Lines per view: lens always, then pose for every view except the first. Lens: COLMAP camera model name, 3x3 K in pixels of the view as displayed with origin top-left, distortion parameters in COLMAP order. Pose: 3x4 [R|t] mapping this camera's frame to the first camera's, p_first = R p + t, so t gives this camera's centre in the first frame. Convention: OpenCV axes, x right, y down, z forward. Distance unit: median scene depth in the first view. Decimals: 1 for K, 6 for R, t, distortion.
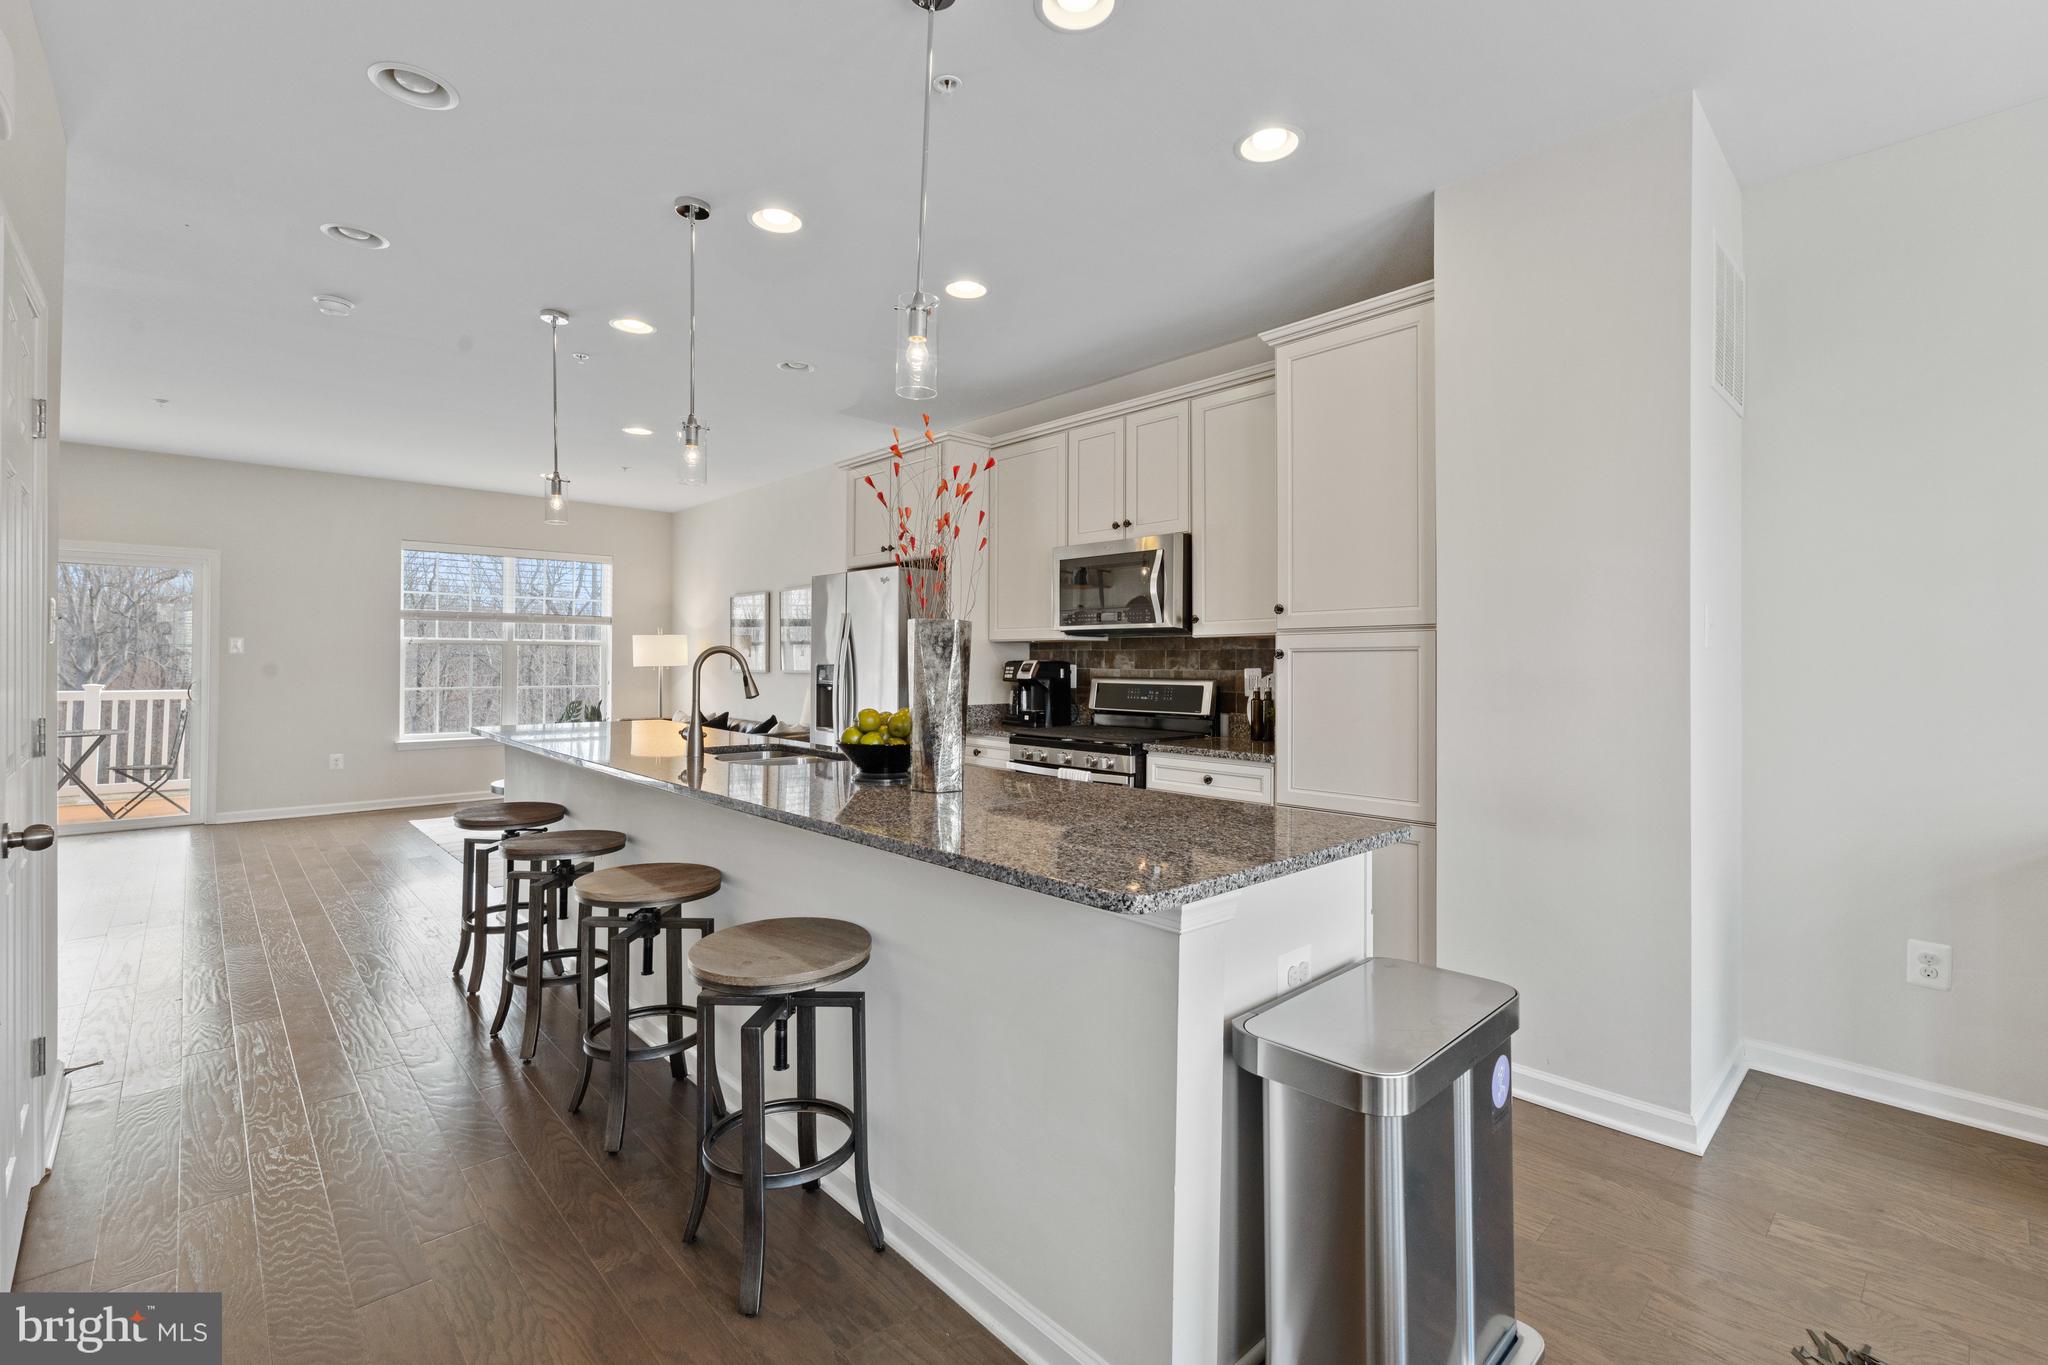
lens RADIAL K [[904.1, 0, 1032.4], [0, 904.1, 646.8], [0, 0, 1]] dist [0.000638, 0.000350]
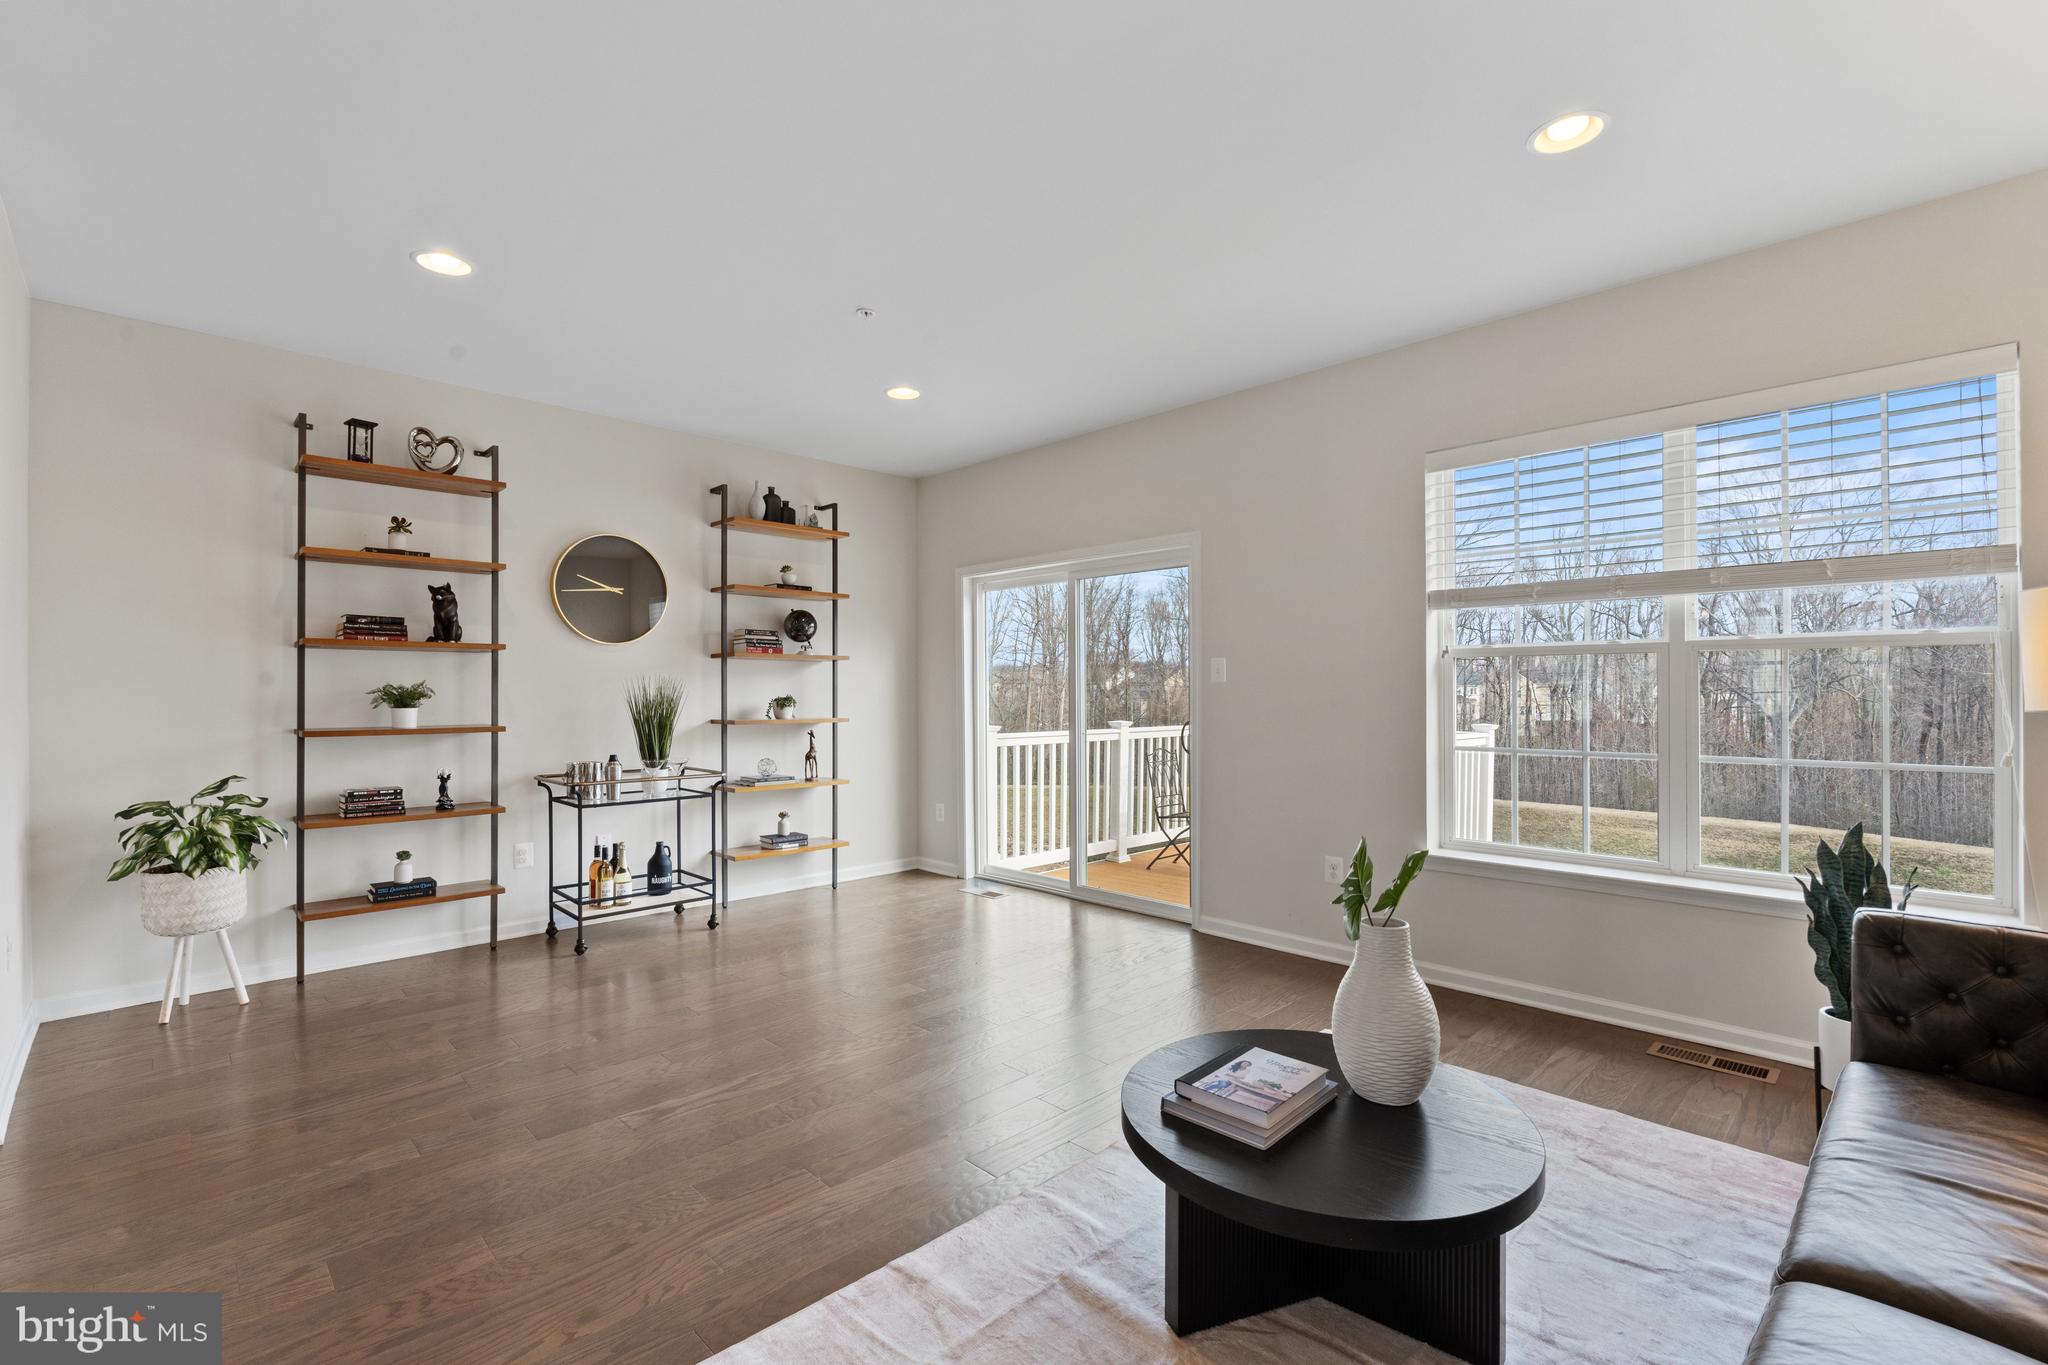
lens RADIAL K [[904.1, 0, 1020.6], [0, 904.1, 687.6], [0, 0, 1]] dist [0.000638, 0.000350]
pose [[0.012855, -0.006802, -0.999894, -0.244968], [0.021688, 0.999744, -0.006523, 0.014522], [0.999682, -0.021602, 0.012999, 0.946954]]
